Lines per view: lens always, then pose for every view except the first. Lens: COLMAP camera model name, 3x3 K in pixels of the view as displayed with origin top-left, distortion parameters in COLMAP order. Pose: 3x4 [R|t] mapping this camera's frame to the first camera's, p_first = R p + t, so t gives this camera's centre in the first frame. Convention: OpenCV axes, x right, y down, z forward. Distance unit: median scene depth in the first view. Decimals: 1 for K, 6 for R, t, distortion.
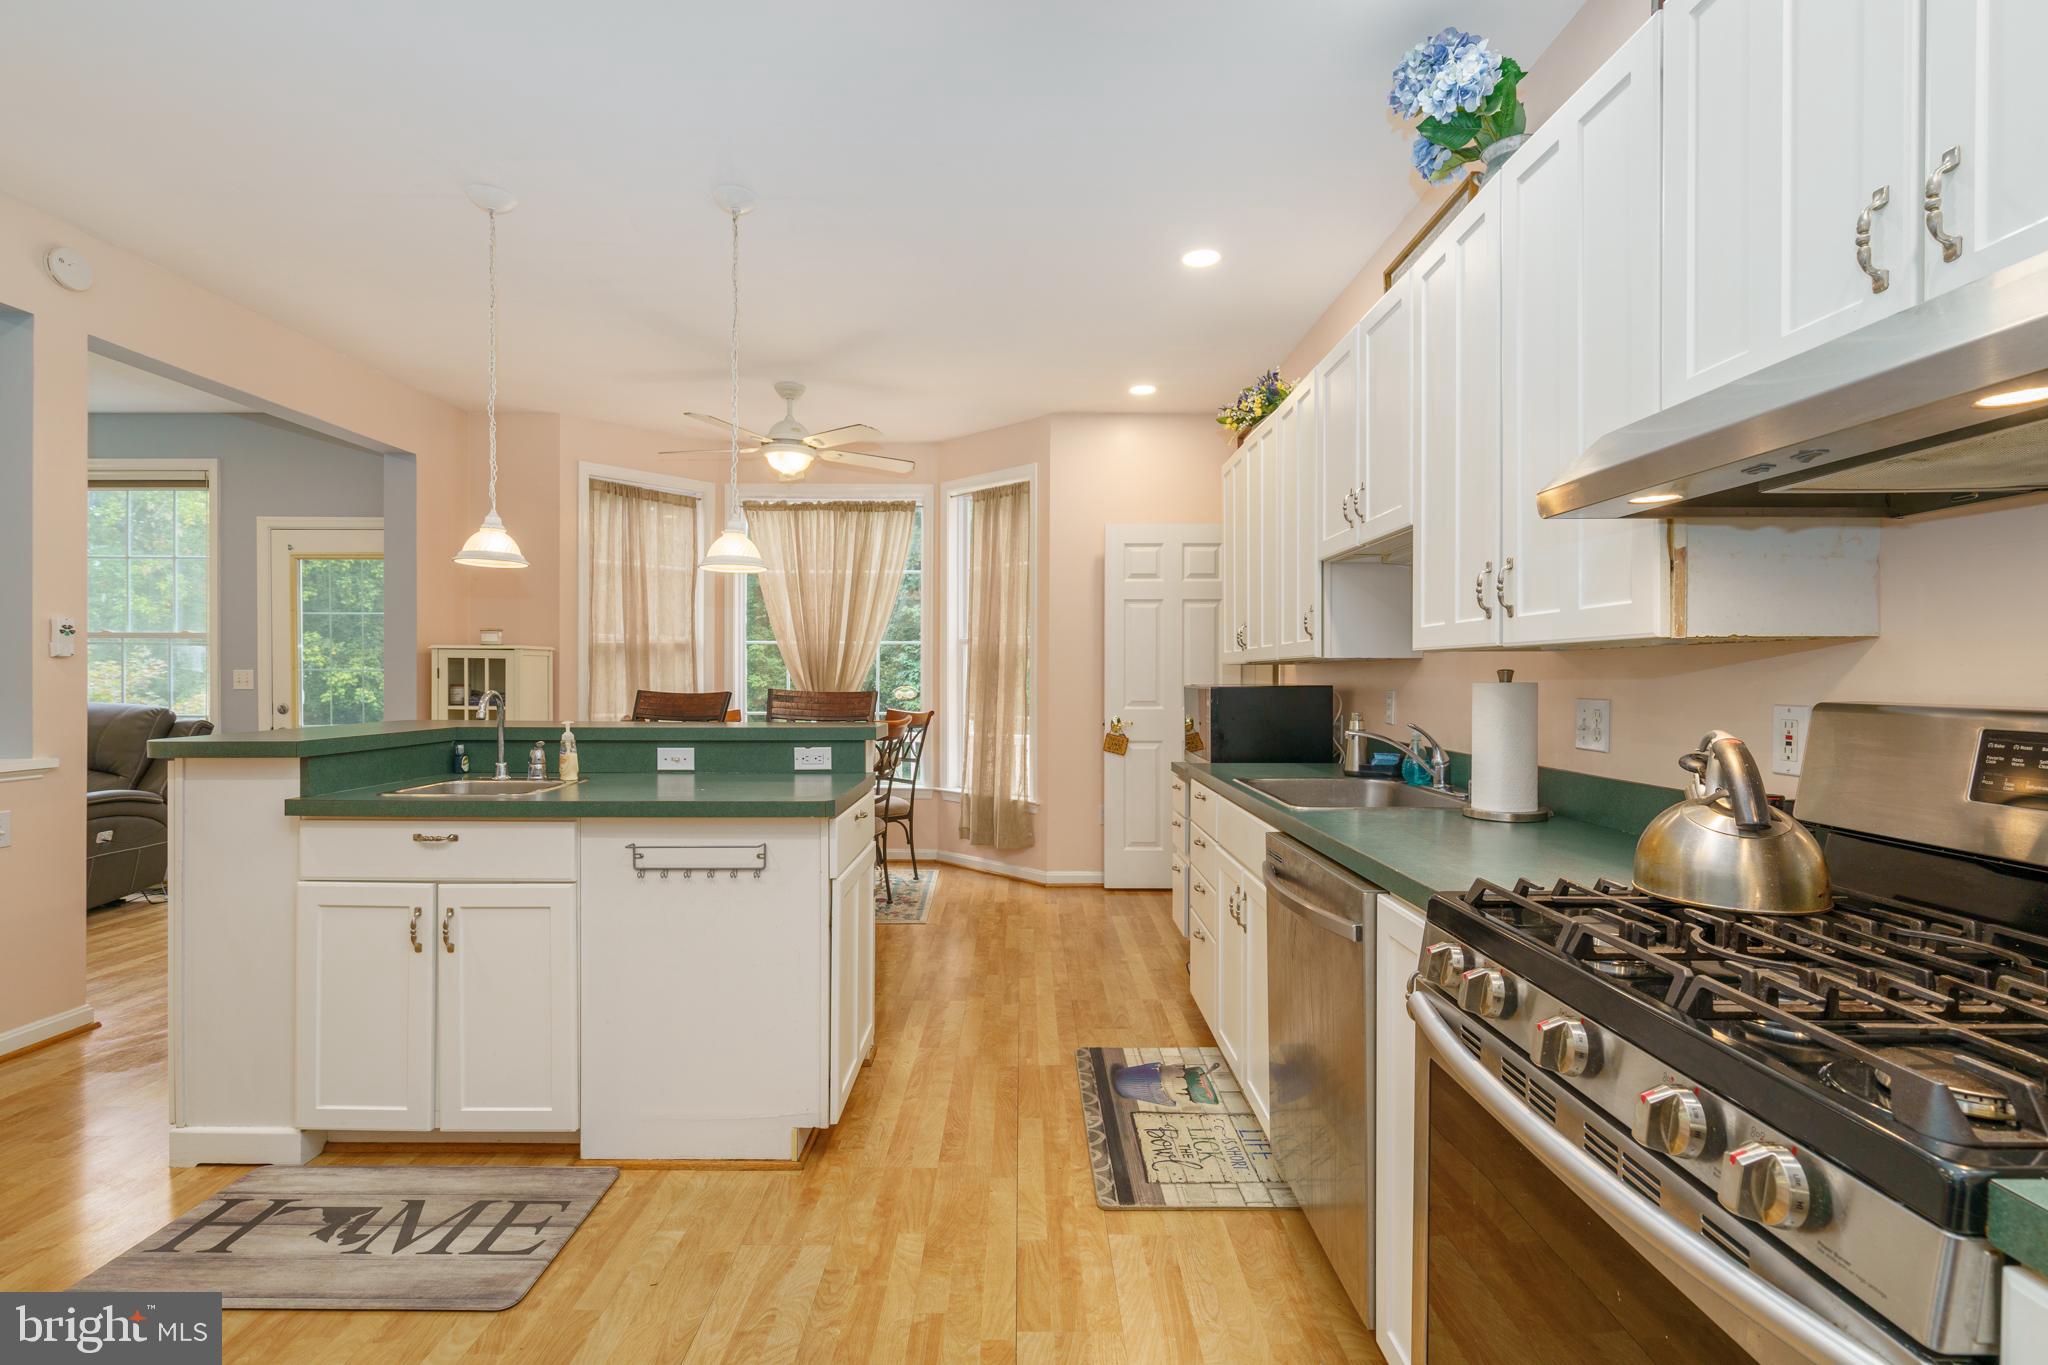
lens RADIAL K [[941.0, 0, 1024.0], [0, 941.0, 682.5], [0, 0, 1]] dist [-0.002369, 0.000223]
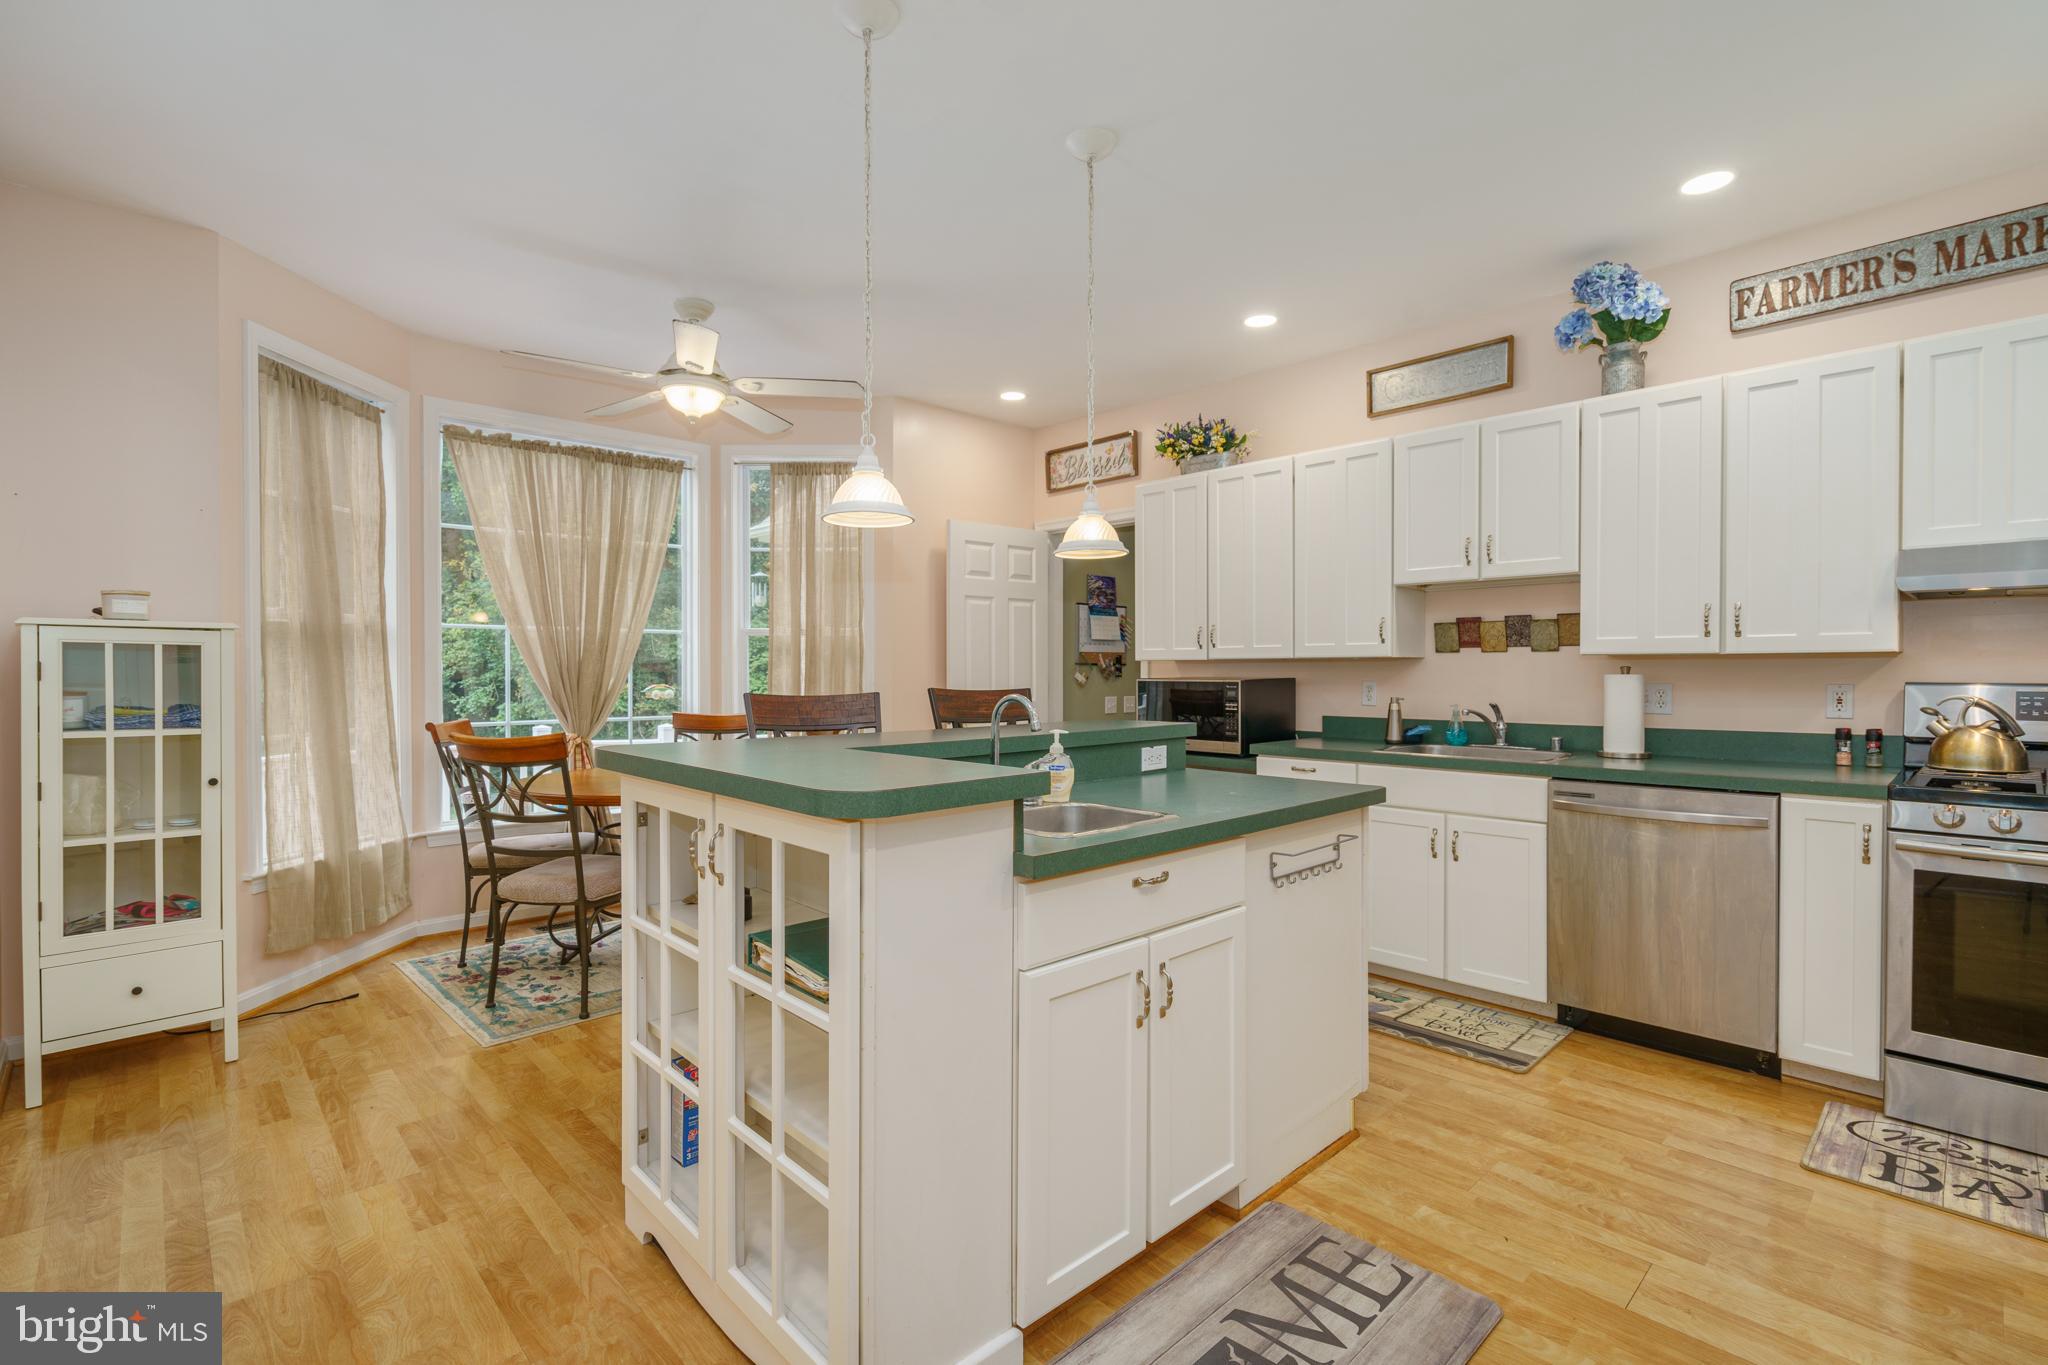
lens RADIAL K [[941.0, 0, 1024.0], [0, 941.0, 682.5], [0, 0, 1]] dist [-0.002369, 0.000223]
pose [[0.720672, -0.012332, 0.693166, -0.992865], [0.007016, 0.999920, 0.010495, -0.008217], [-0.693241, -0.002700, 0.720701, 0.395202]]
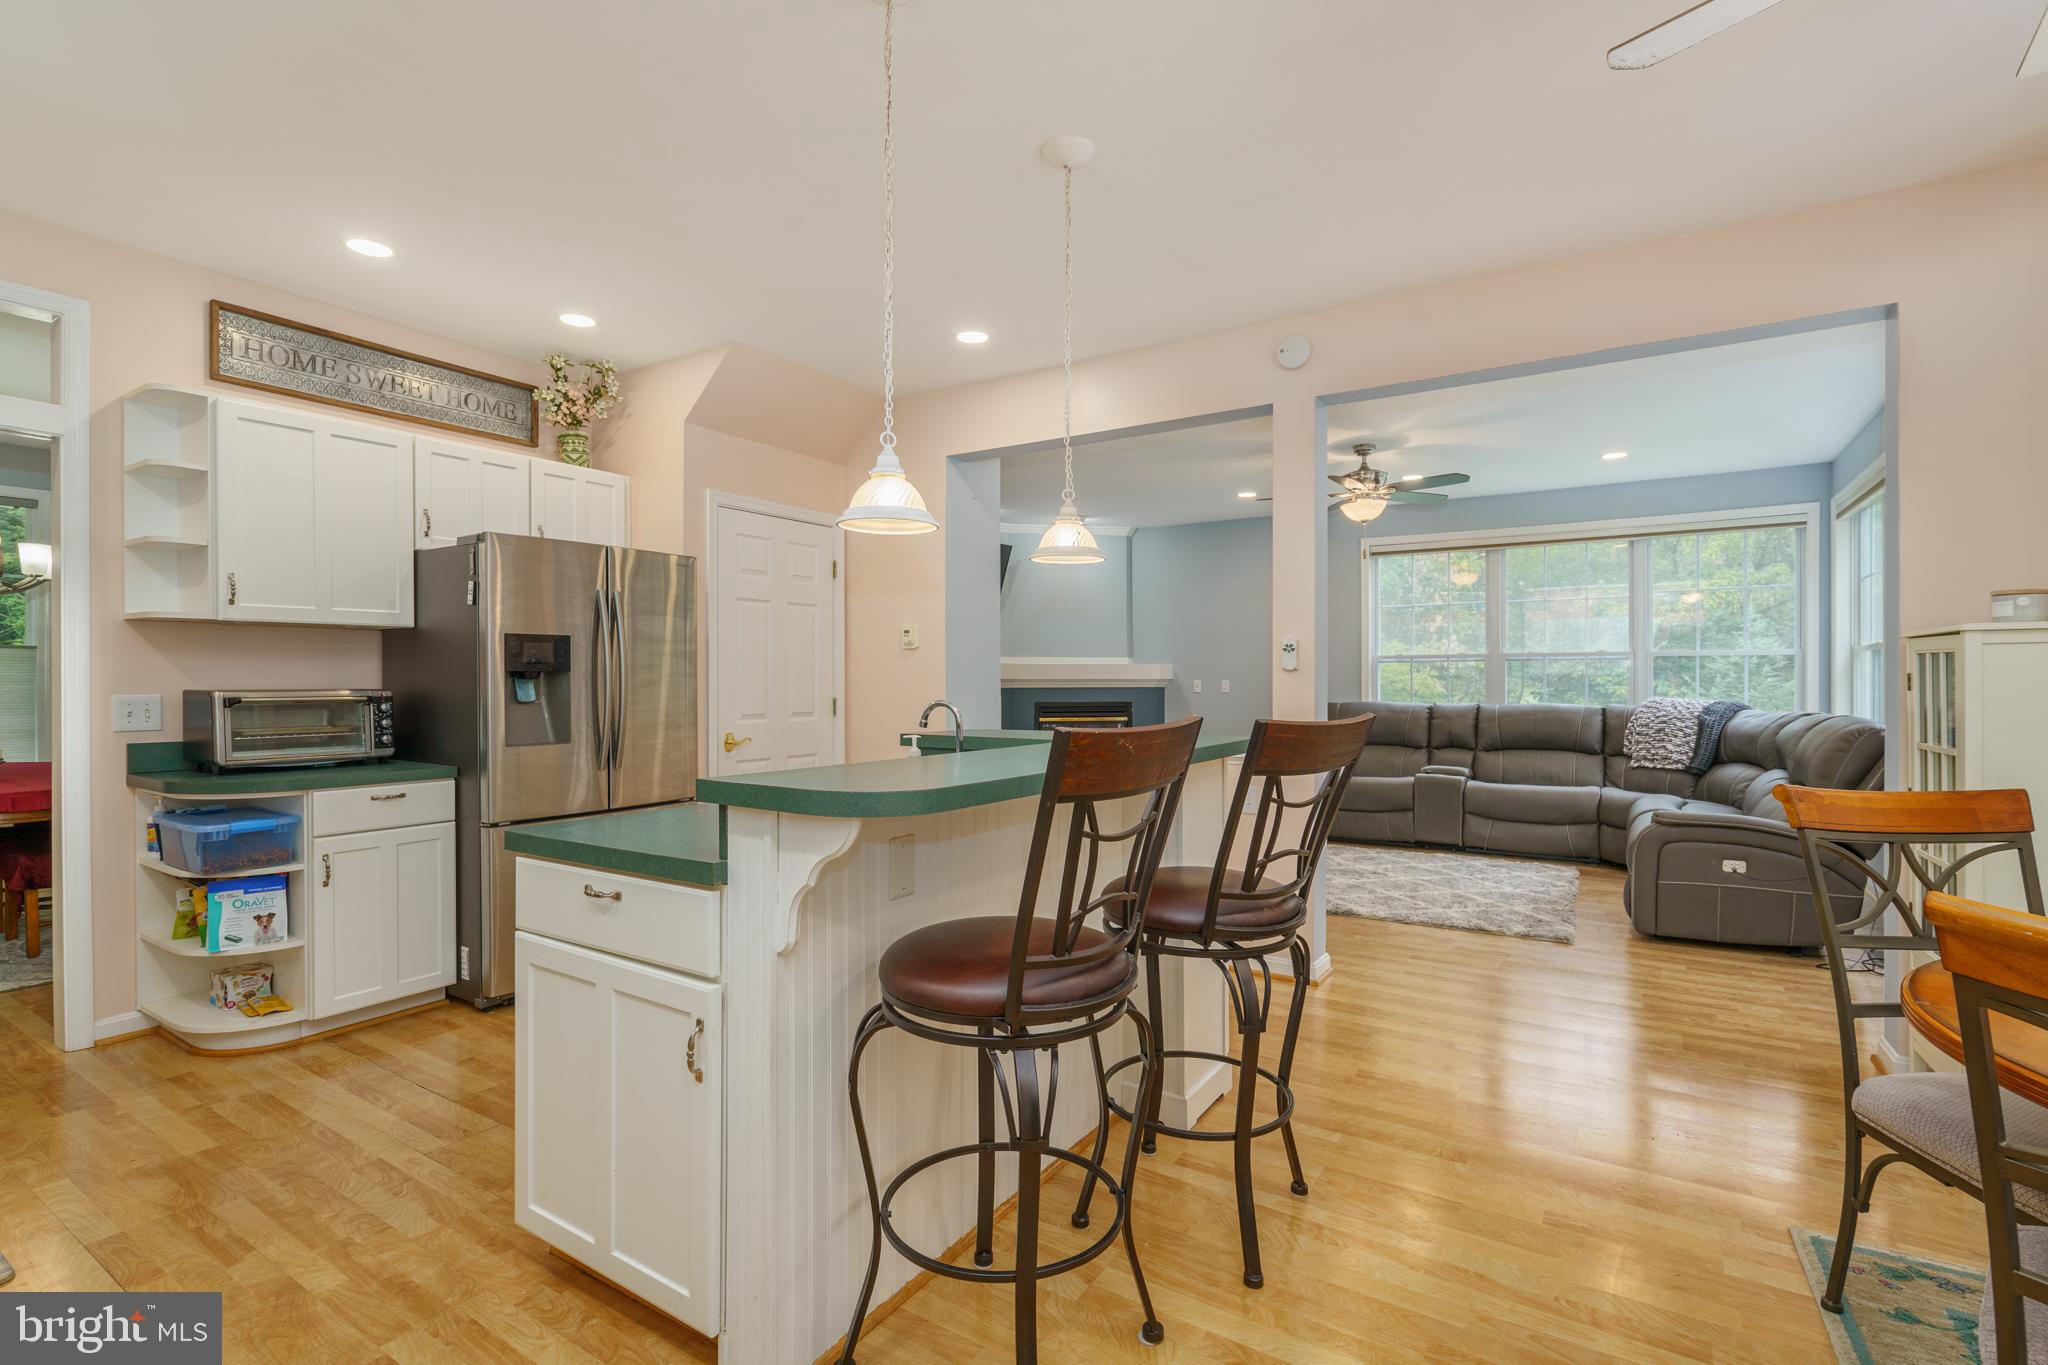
lens RADIAL K [[924.0, 0, 1020.3], [0, 924.0, 678.9], [0, 0, 1]] dist [-0.001913, -0.000153]
pose [[-0.550099, -0.007193, -0.835068, 0.188066], [-0.009051, 0.999956, -0.002651, -0.006424], [0.835050, 0.006100, -0.550140, 1.452620]]
